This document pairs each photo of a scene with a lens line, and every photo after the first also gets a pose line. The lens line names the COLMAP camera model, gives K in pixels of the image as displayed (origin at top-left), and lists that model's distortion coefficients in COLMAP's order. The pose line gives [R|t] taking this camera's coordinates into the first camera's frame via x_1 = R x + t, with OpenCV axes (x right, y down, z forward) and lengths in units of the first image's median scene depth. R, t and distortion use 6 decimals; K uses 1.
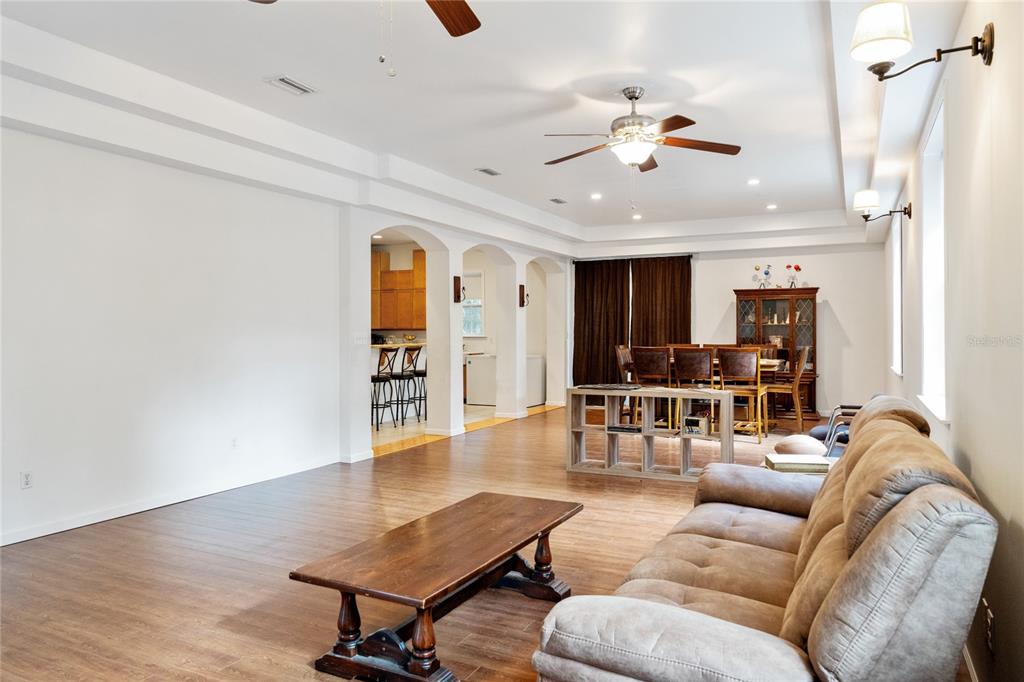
lens RADIAL K [[711.8, 0, 509.9], [0, 711.8, 340.3], [0, 0, 1]] dist [0.010206, 0.010469]
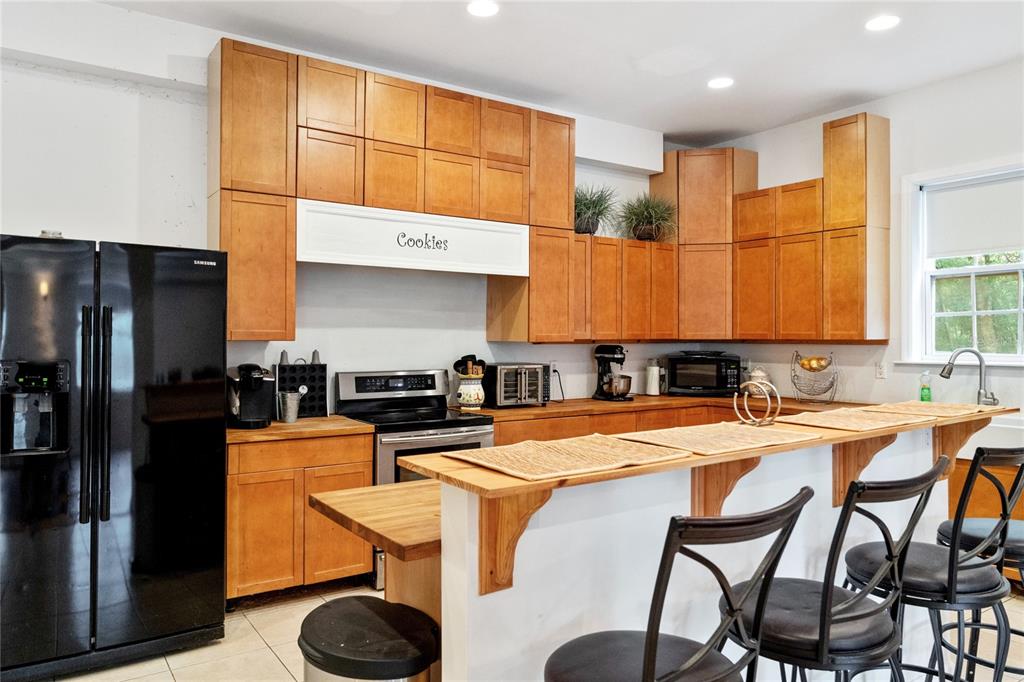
lens RADIAL K [[711.8, 0, 513.0], [0, 711.8, 335.1], [0, 0, 1]] dist [0.010206, 0.010469]
pose [[0.871692, 0.000357, -0.490054, -0.094903], [-0.002698, 0.999988, -0.004070, -0.016567], [0.490046, 0.004870, 0.871683, 0.600053]]
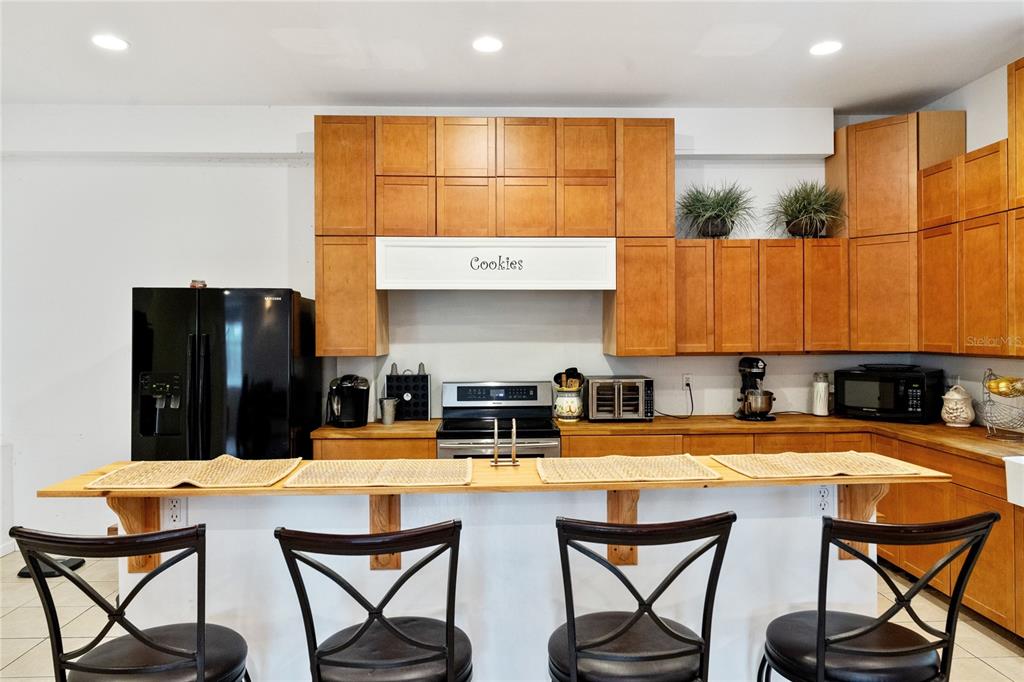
lens RADIAL K [[711.8, 0, 512.9], [0, 711.8, 340.4], [0, 0, 1]] dist [0.010206, 0.010469]
pose [[0.477643, 0.004989, -0.878540, 0.014722], [0.005029, 0.999952, 0.008413, -0.025058], [0.878539, -0.008437, 0.477595, 0.696692]]
